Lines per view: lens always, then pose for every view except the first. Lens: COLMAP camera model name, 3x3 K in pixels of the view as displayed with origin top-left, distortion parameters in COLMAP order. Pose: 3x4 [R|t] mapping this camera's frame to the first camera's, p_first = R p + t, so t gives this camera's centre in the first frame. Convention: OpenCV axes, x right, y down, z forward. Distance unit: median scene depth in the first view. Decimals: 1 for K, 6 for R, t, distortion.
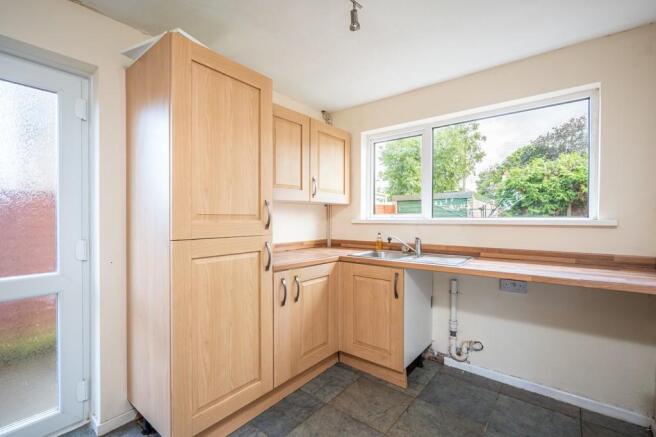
lens RADIAL K [[284.6, 0, 327.1], [0, 284.6, 219.3], [0, 0, 1]] dist [0.000701, -0.000042]
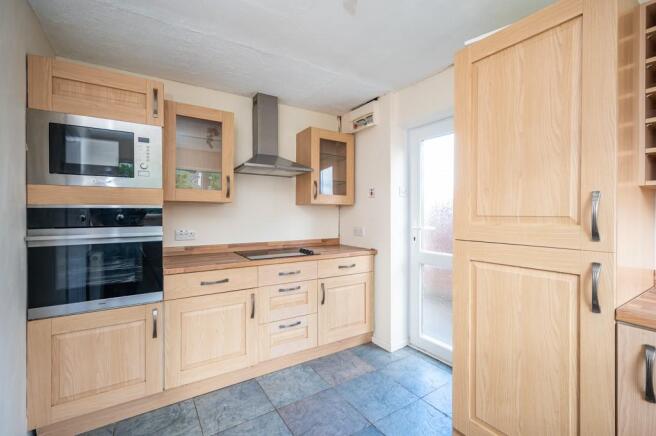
lens RADIAL K [[284.6, 0, 327.8], [0, 284.6, 215.4], [0, 0, 1]] dist [0.000701, -0.000042]
pose [[-0.282297, 0.000593, -0.959327, 0.567875], [-0.018005, 0.999820, 0.005917, -0.013557], [0.959158, 0.018943, -0.282236, 0.715444]]
